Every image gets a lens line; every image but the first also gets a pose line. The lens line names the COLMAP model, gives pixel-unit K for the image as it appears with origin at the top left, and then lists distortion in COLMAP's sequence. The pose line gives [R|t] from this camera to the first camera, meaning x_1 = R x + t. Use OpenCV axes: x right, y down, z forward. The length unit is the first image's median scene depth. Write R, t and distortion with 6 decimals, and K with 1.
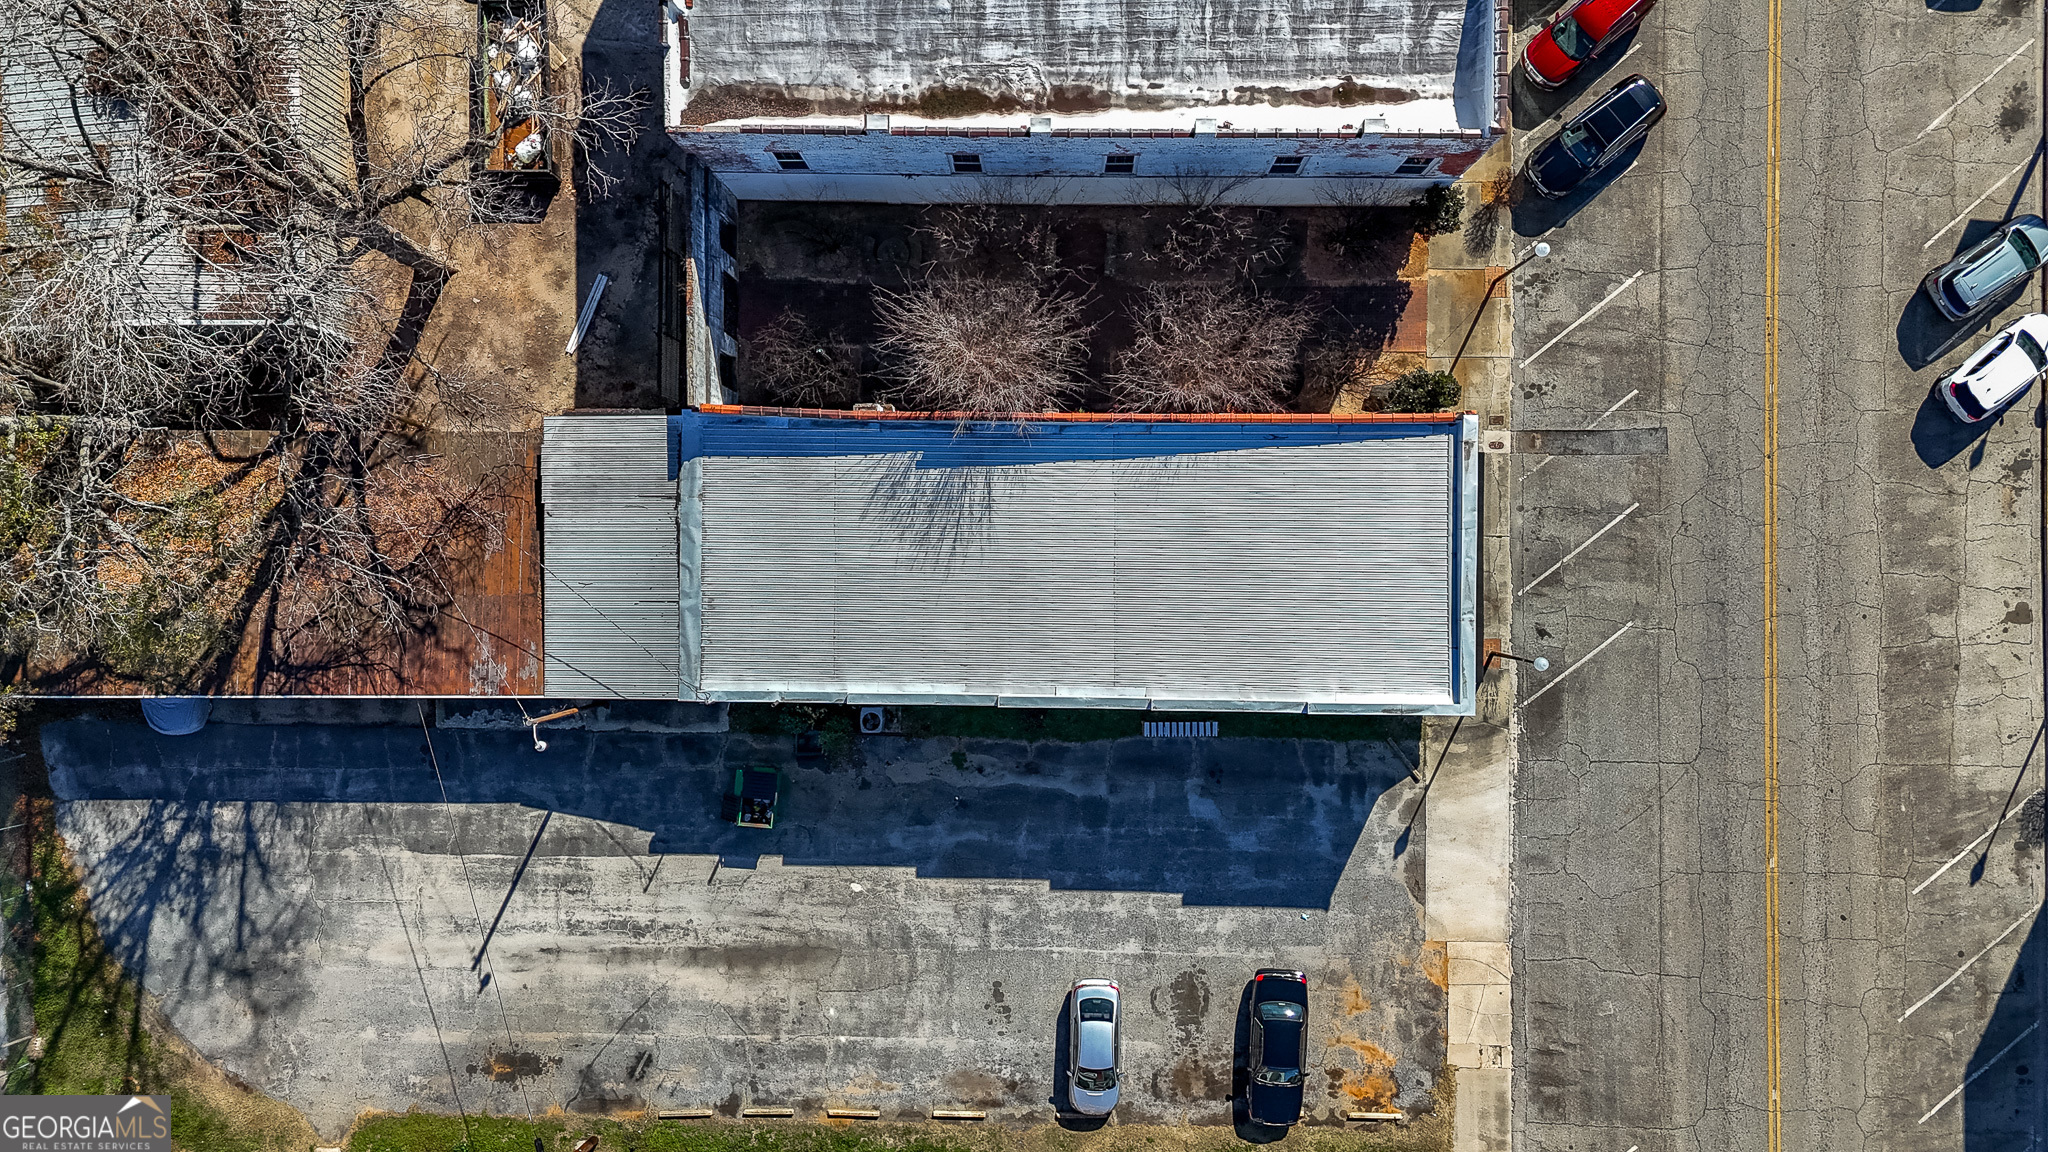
lens RADIAL K [[1497.3, 0, 1031.2], [0, 1497.3, 572.5], [0, 0, 1]] dist [0.084918, -0.076247]
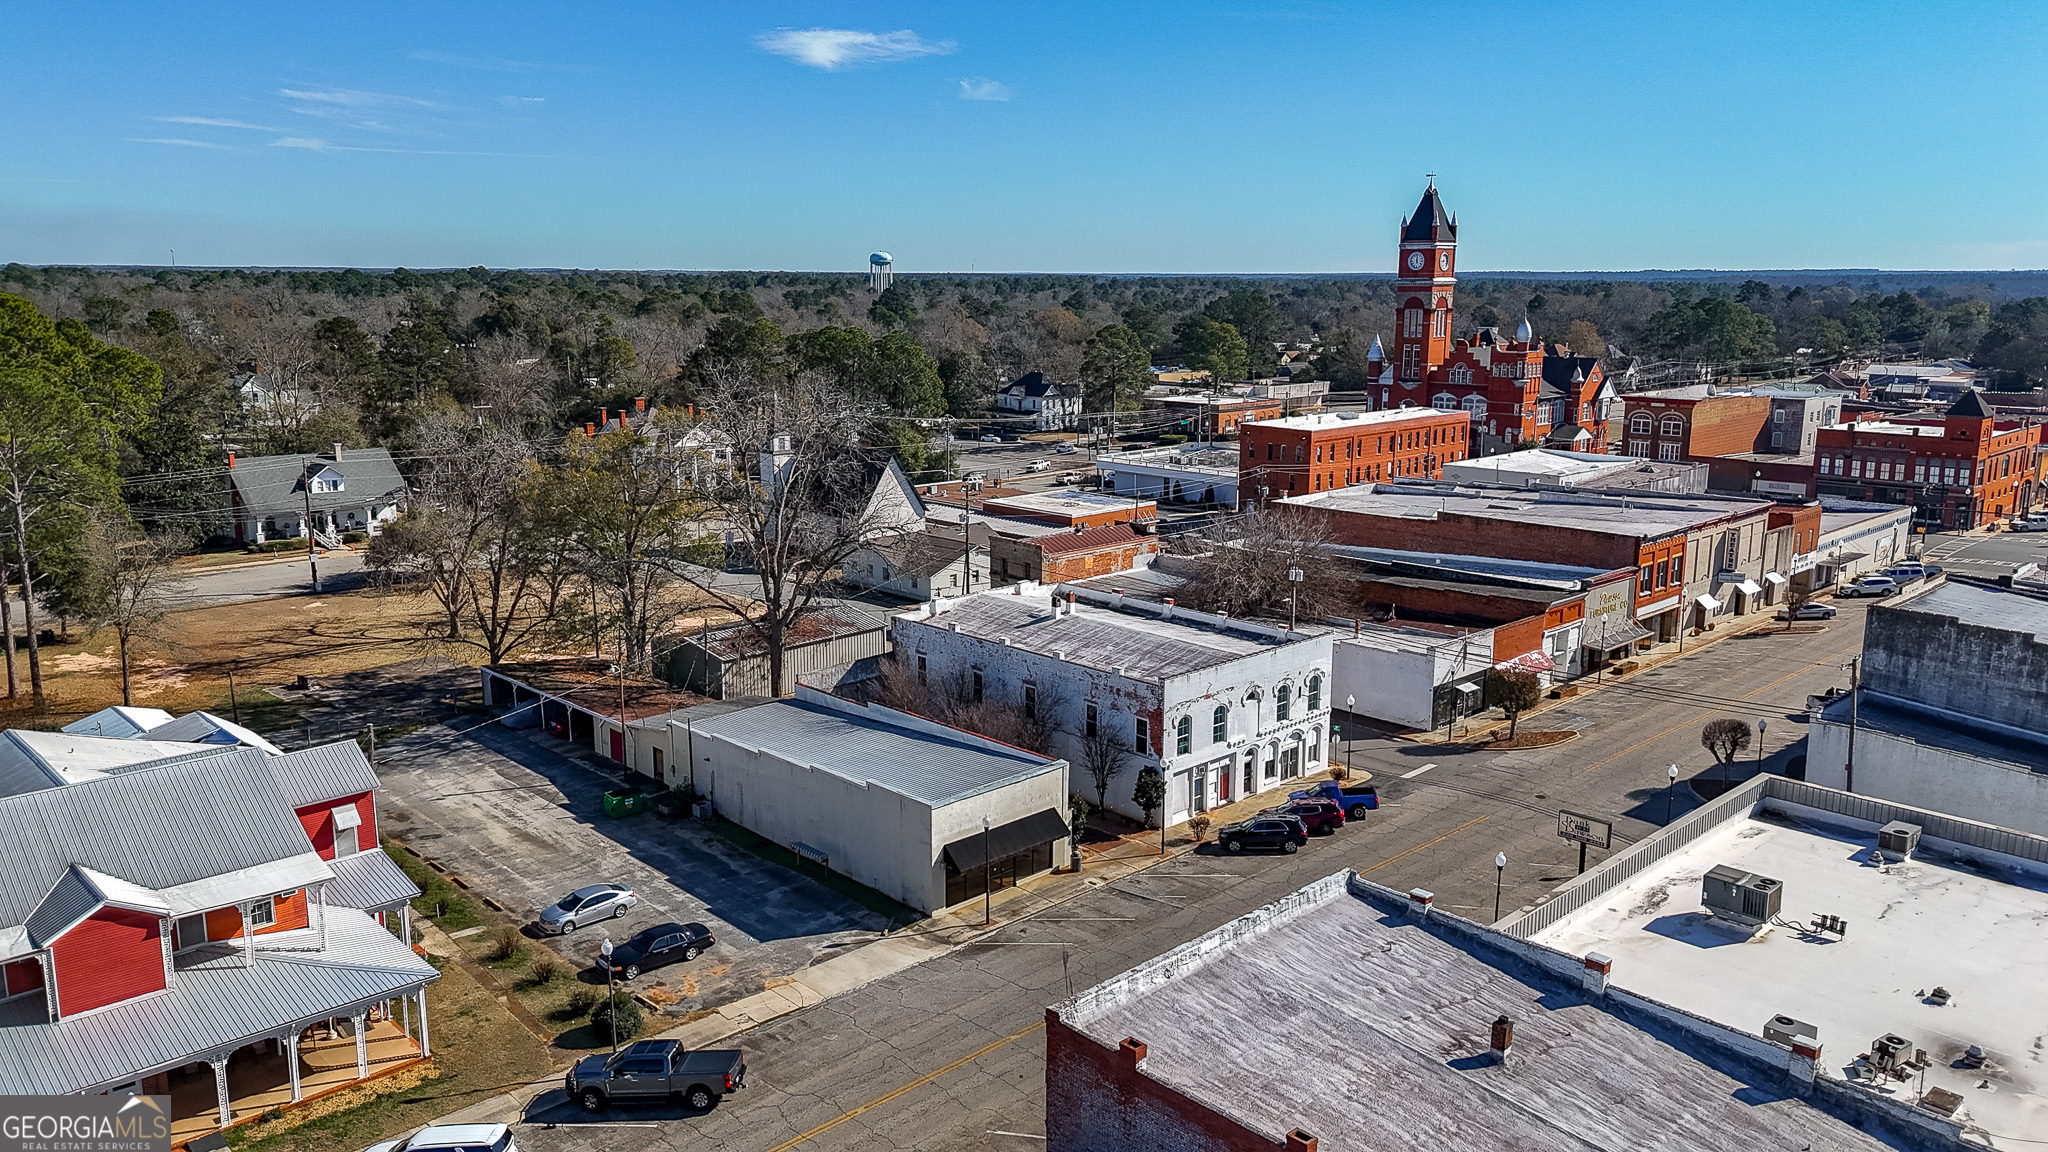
lens RADIAL K [[1498.3, 0, 1031.3], [0, 1498.3, 574.4], [0, 0, 1]] dist [0.147259, -0.224050]
pose [[0.699773, 0.159843, -0.696253, 1.251979], [-0.714284, 0.141893, -0.685321, 0.933856], [-0.010751, 0.976891, 0.213466, 0.386238]]
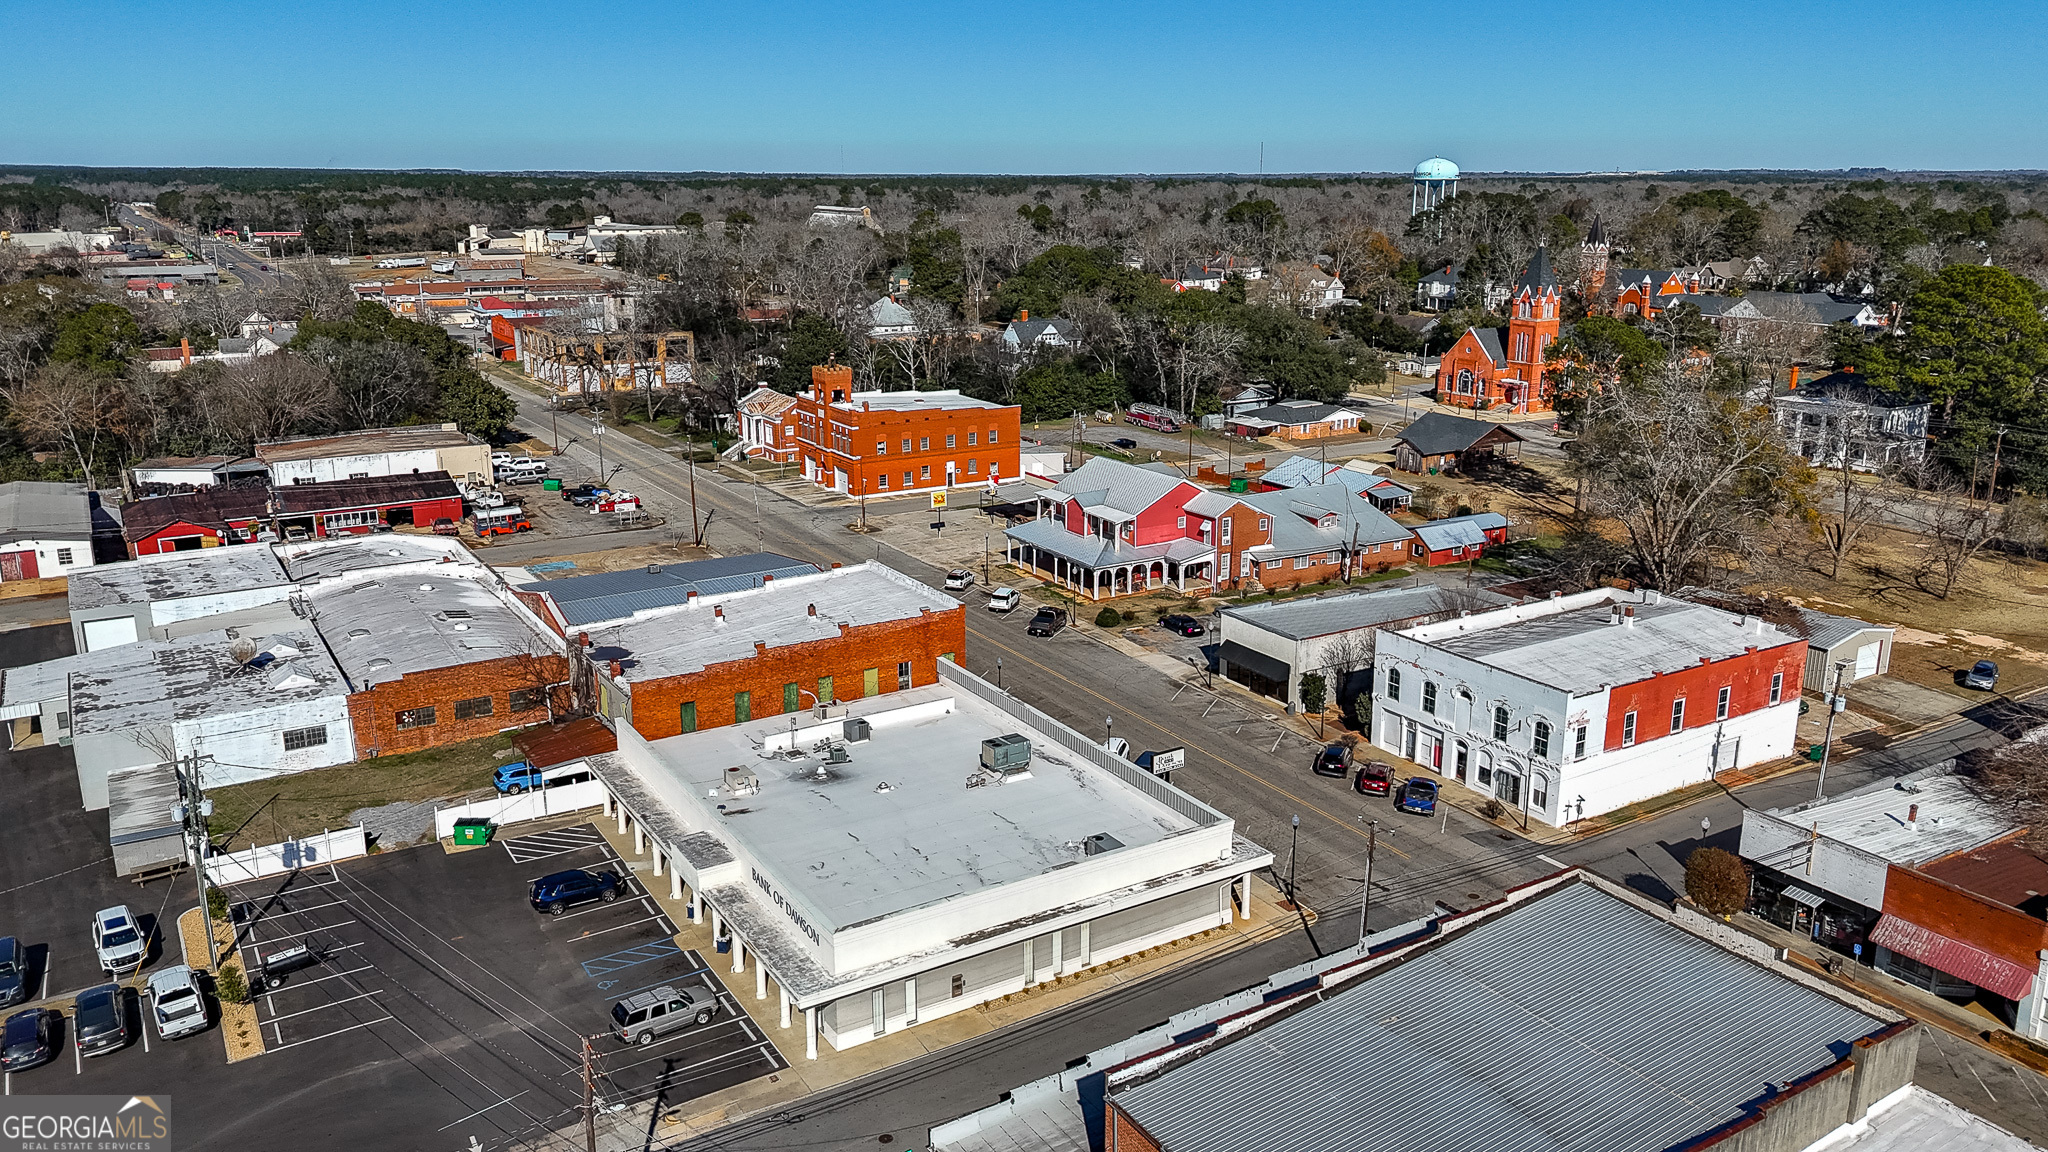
lens RADIAL K [[1485.8, 0, 1029.3], [0, 1485.8, 579.1], [0, 0, 1]] dist [0.137591, -0.171770]
pose [[-0.846141, 0.155974, -0.509624, 1.679083], [-0.532687, -0.217012, 0.818016, -1.632226], [0.016994, 0.963628, 0.266708, 0.222841]]
